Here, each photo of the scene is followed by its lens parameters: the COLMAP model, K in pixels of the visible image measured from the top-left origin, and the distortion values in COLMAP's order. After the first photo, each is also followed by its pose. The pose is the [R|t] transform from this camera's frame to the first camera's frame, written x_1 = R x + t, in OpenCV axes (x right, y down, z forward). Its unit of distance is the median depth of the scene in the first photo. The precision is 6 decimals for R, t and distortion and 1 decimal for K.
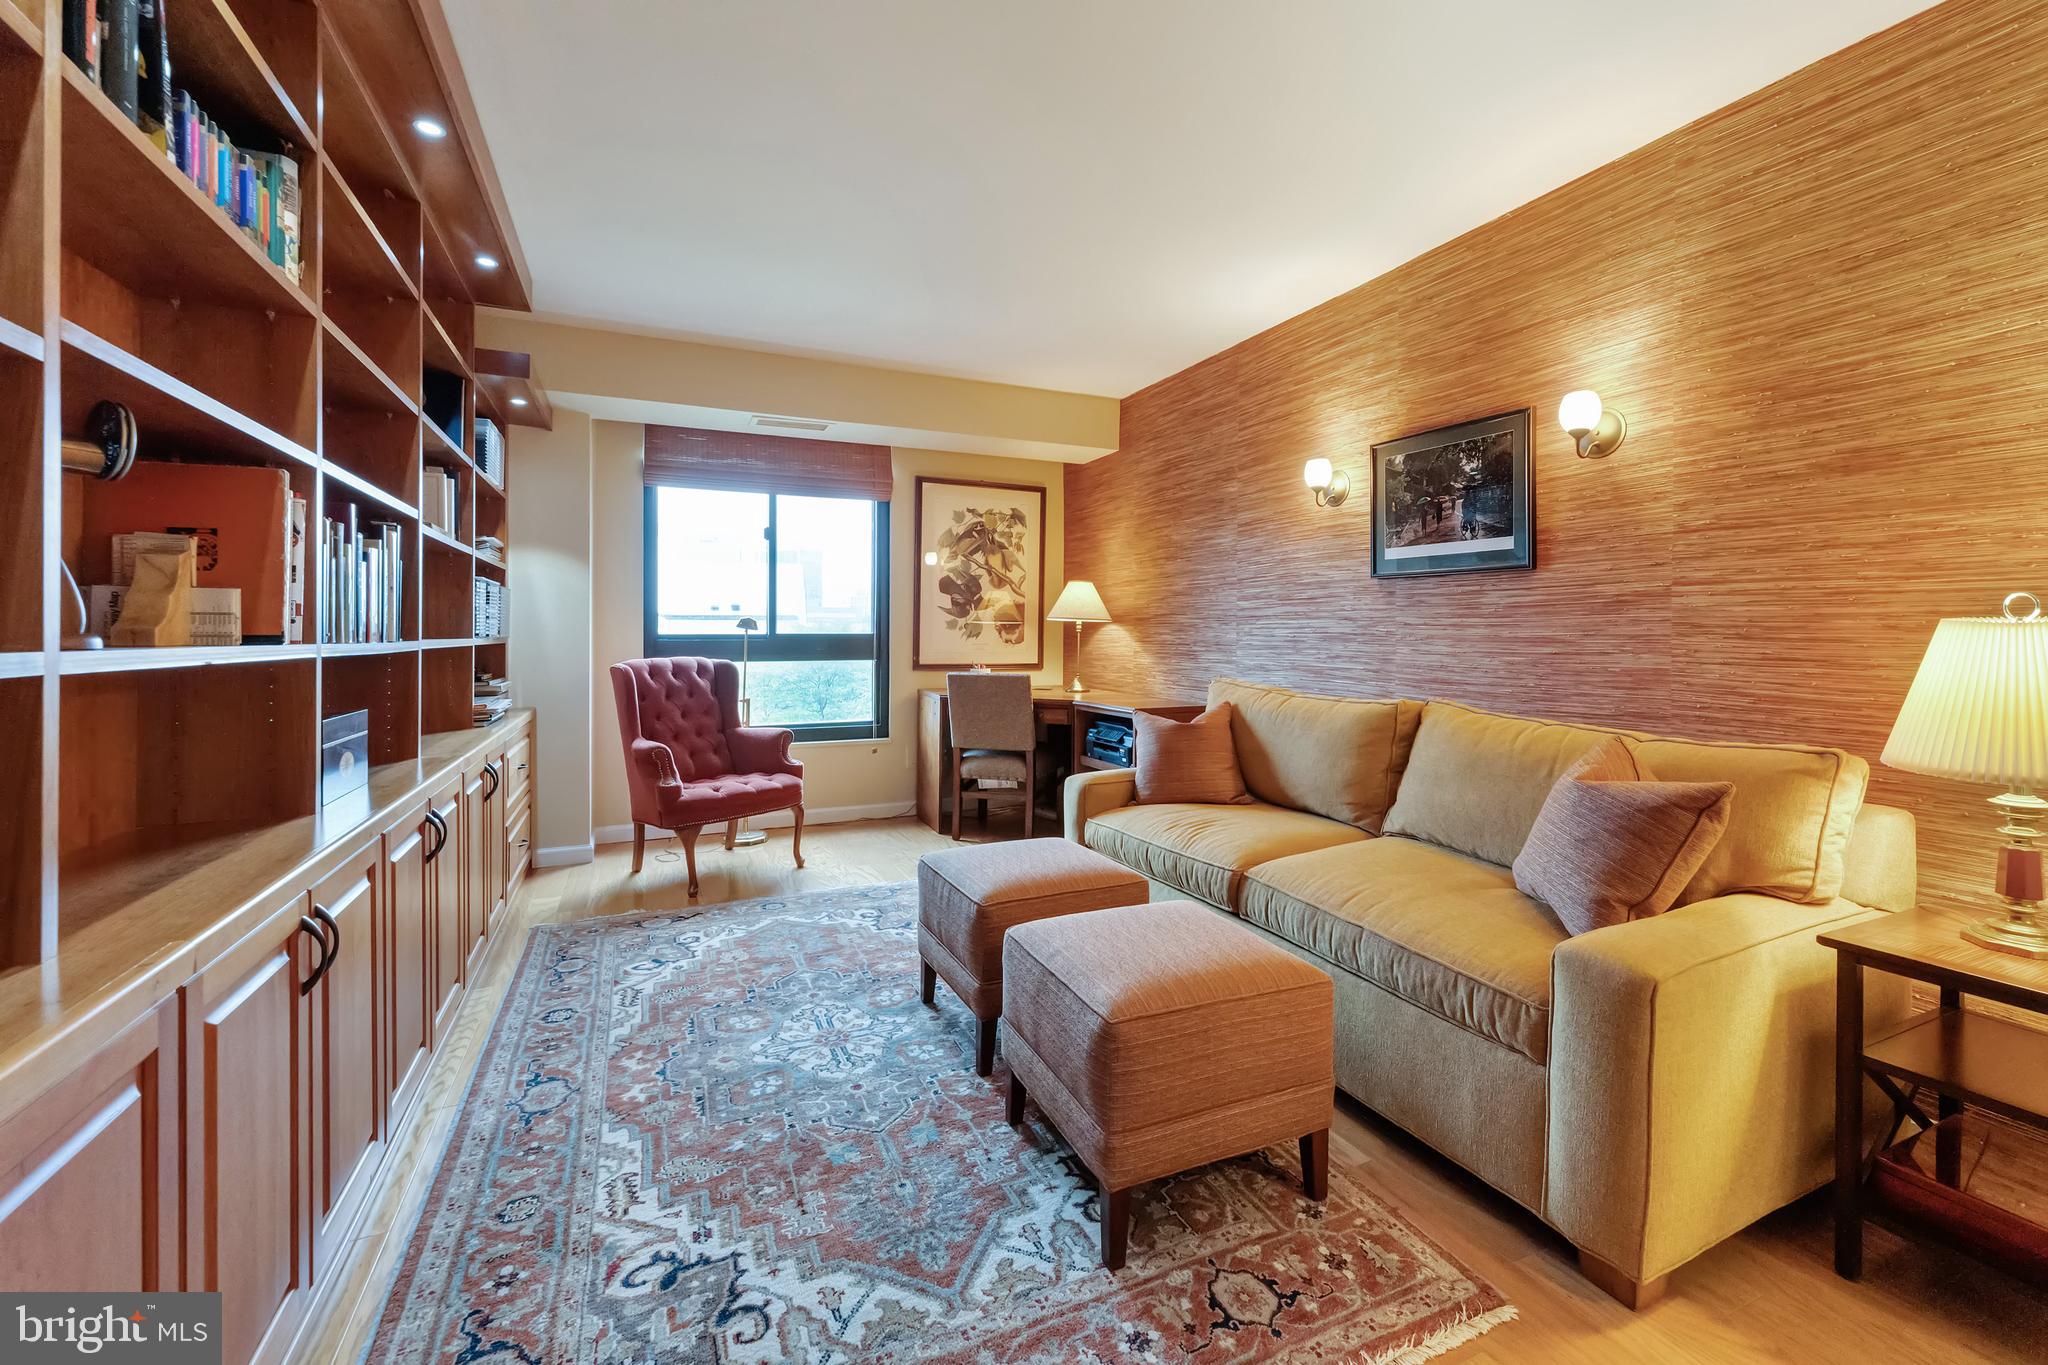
lens RADIAL K [[839.1, 0, 1021.2], [0, 839.1, 633.7], [0, 0, 1]] dist [0.000862, 0.000145]
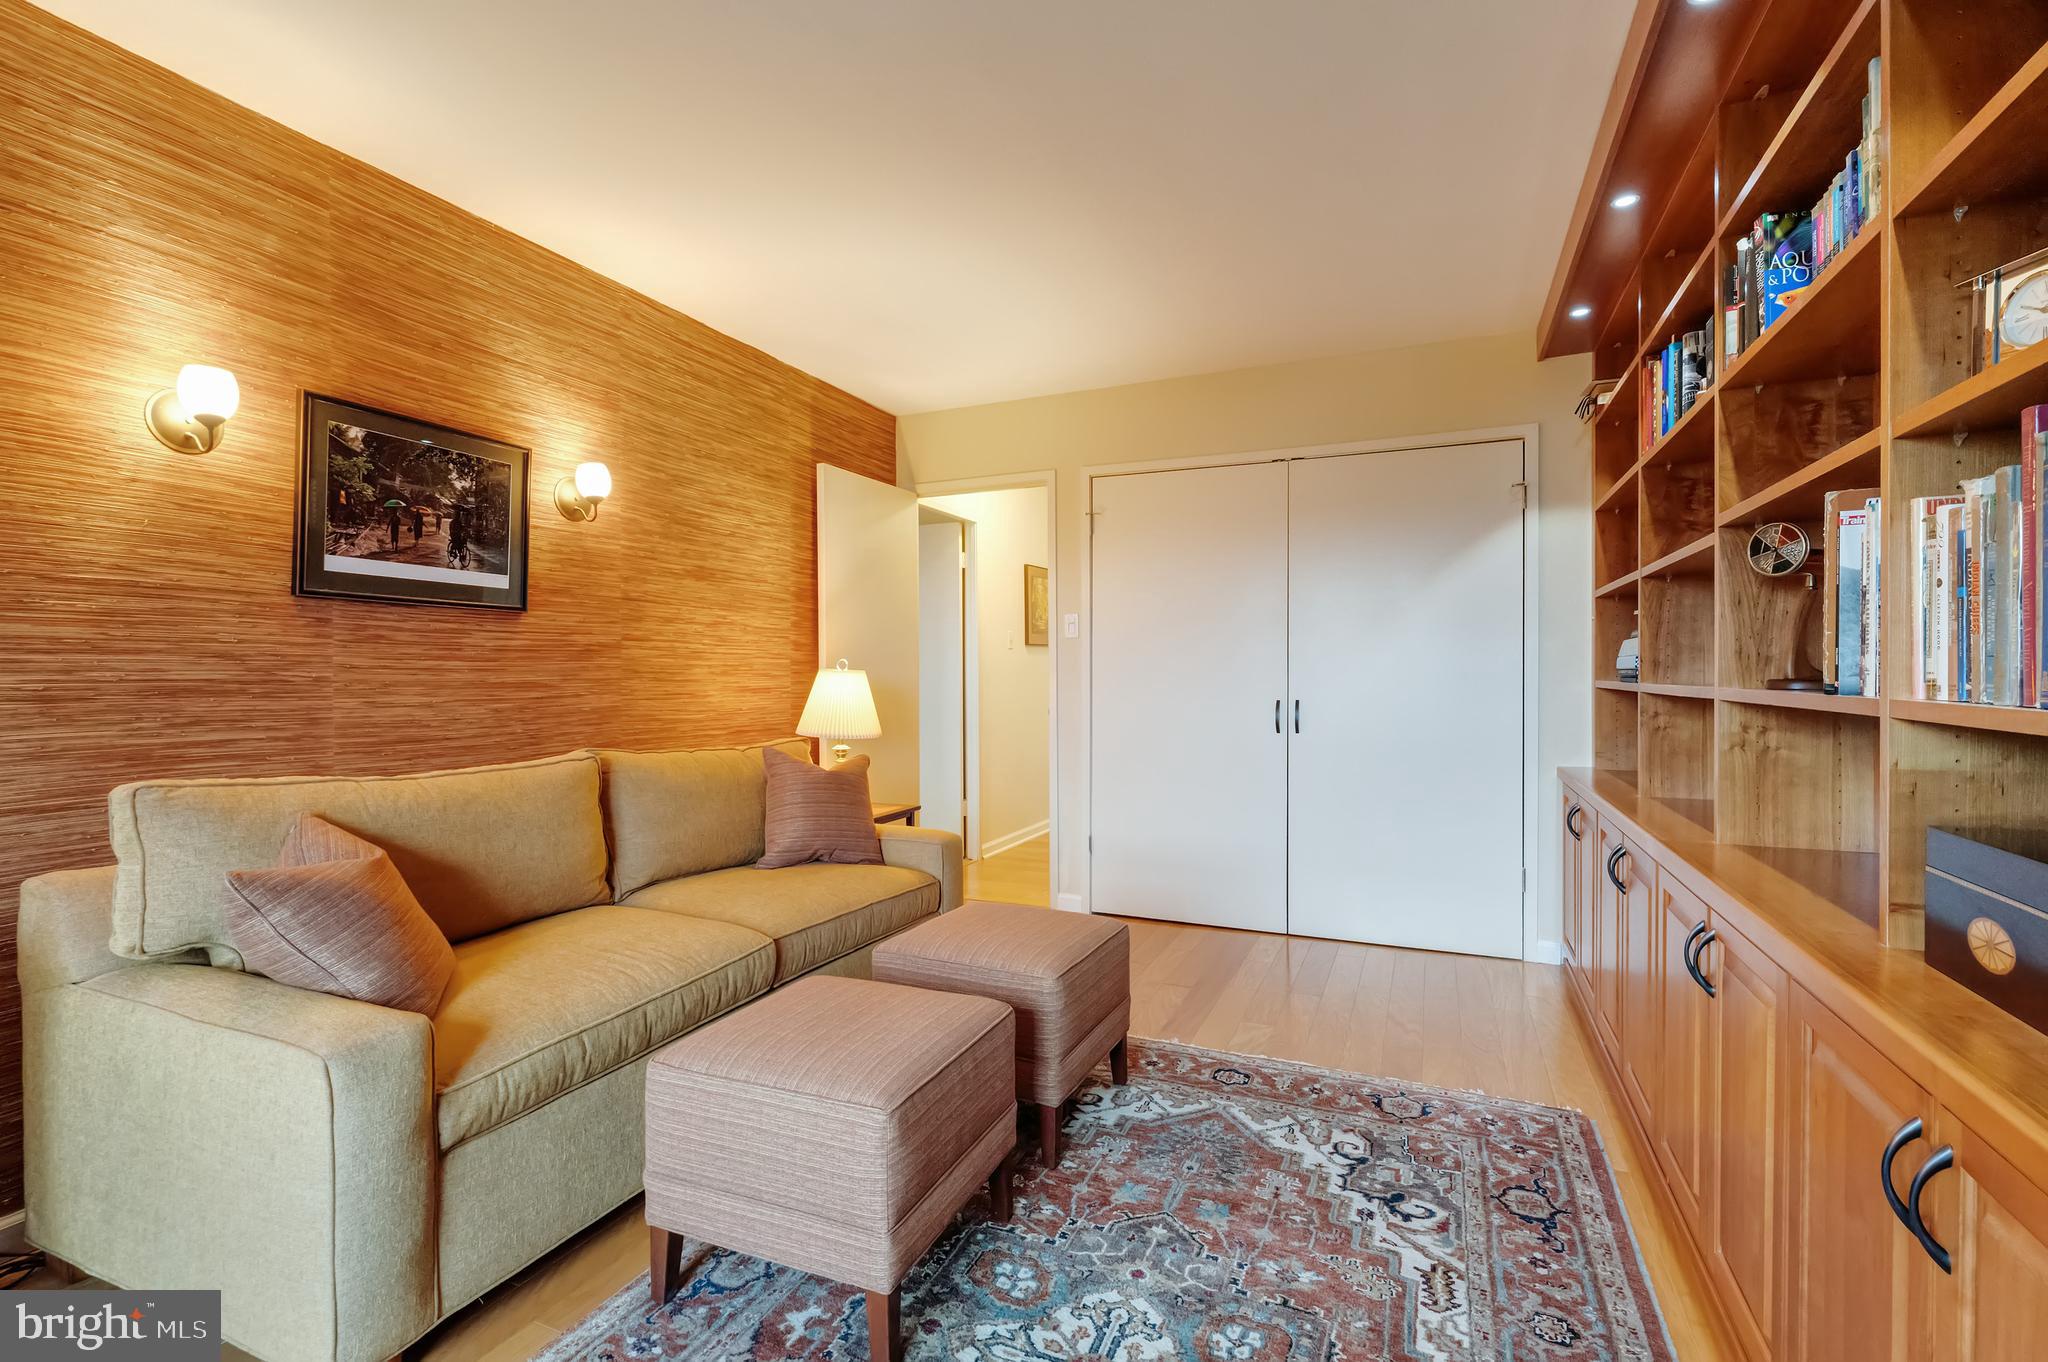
lens RADIAL K [[941.5, 0, 1024.0], [0, 941.5, 681.0], [0, 0, 1]] dist [-0.009986, -0.000132]
pose [[-0.674791, -0.004258, 0.737997, -0.651063], [0.004428, 0.999942, 0.009819, -0.005870], [-0.737996, 0.009894, -0.674733, 1.425705]]
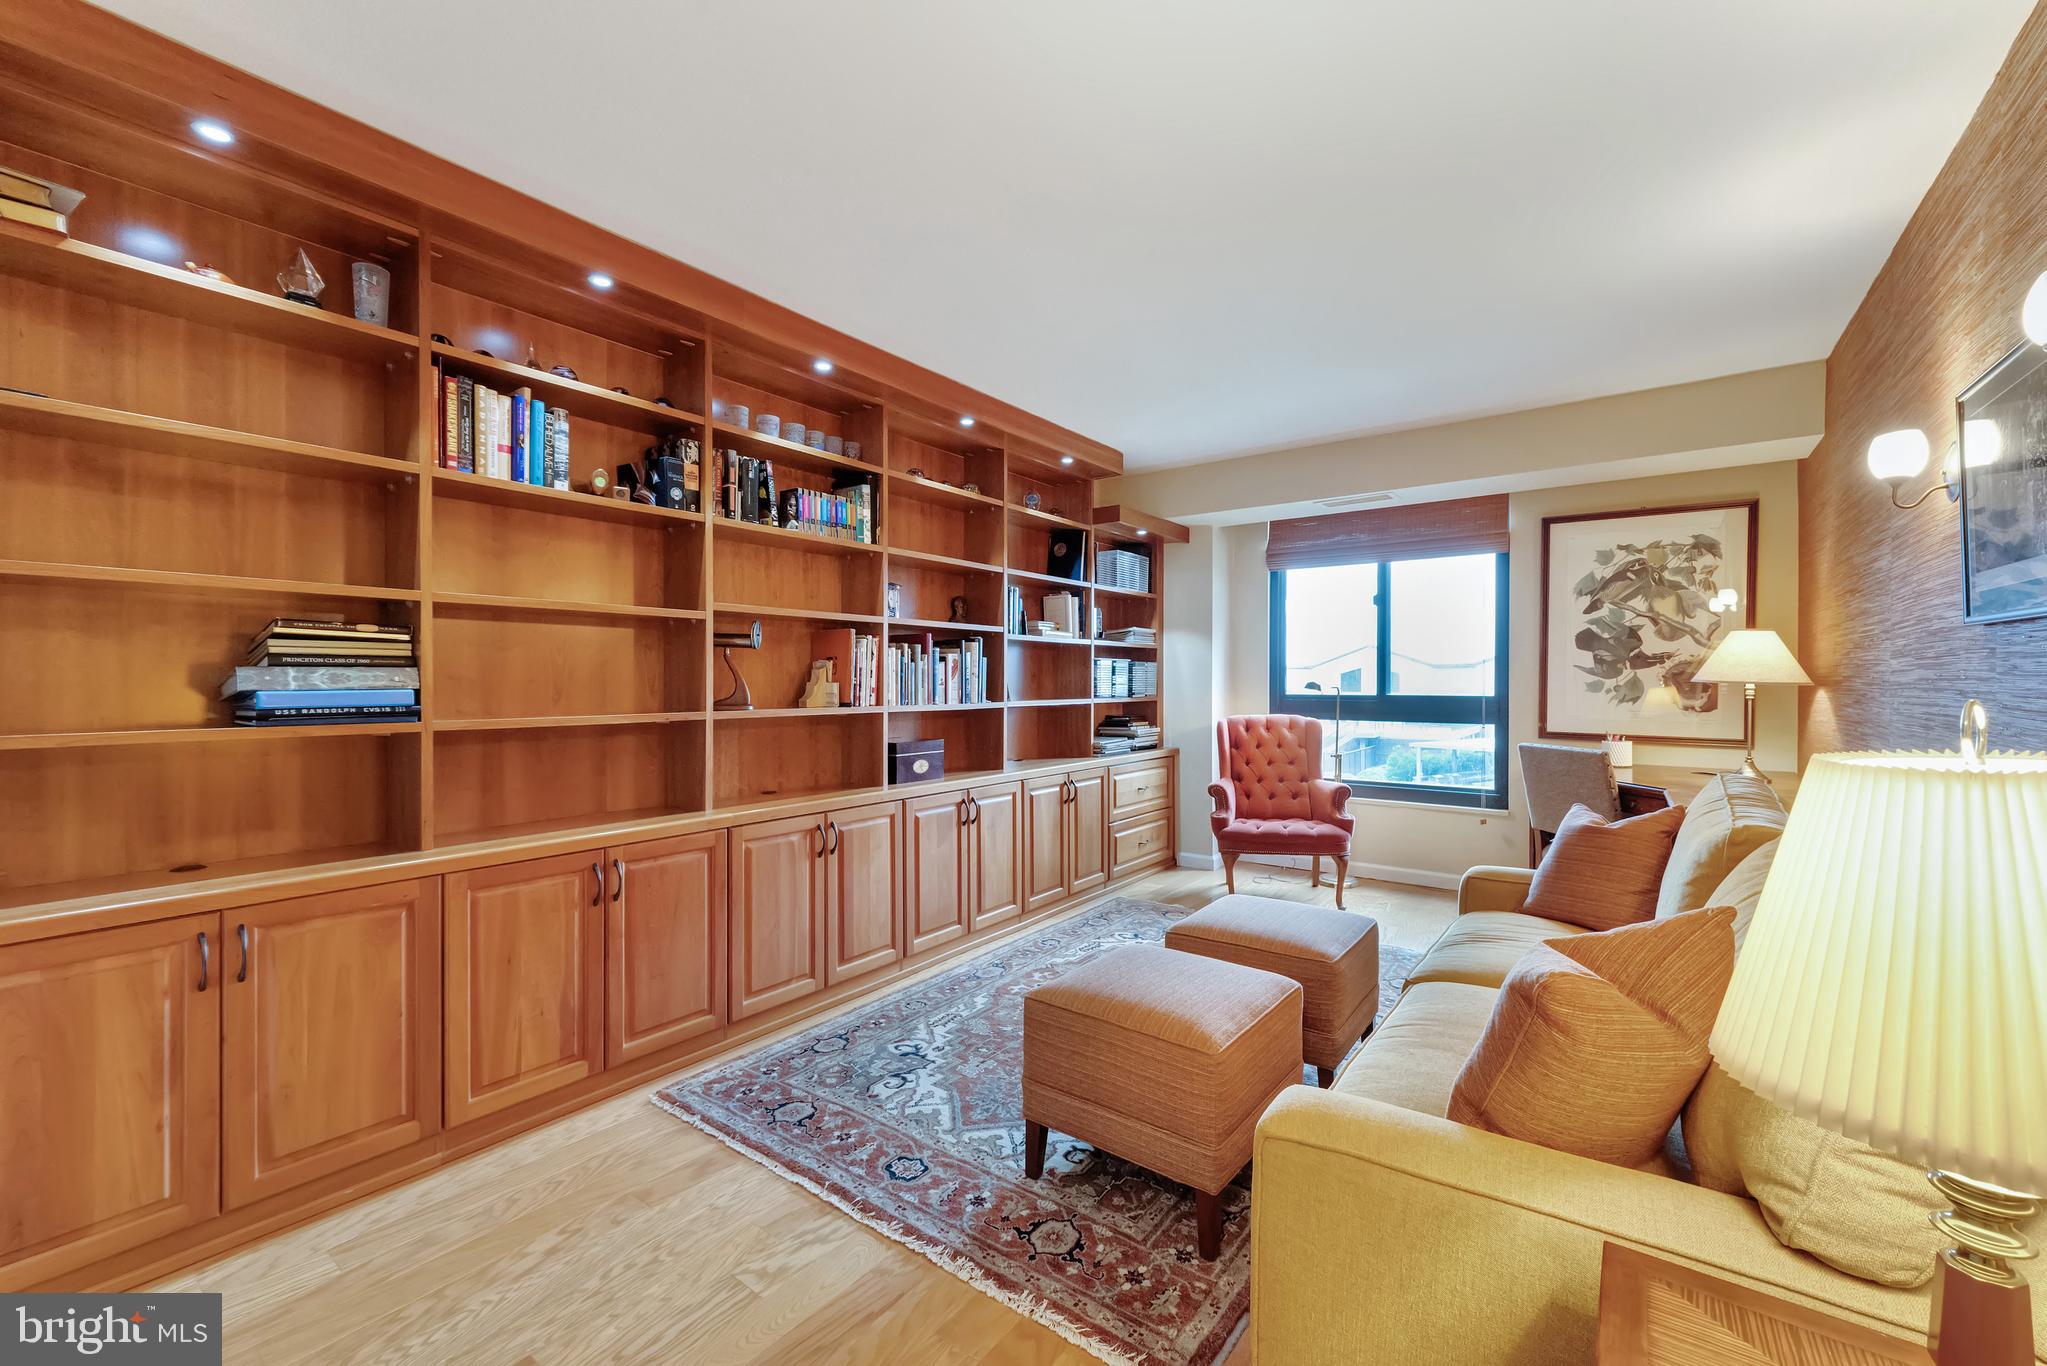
lens RADIAL K [[820.0, 0, 1010.1], [0, 820.0, 685.2], [0, 0, 1]] dist [0.001385, -0.000132]
pose [[0.483037, 0.003733, -0.875592, 0.783471], [-0.000085, 0.999991, 0.004216, -0.034618], [0.875600, -0.001962, 0.483033, 0.198735]]
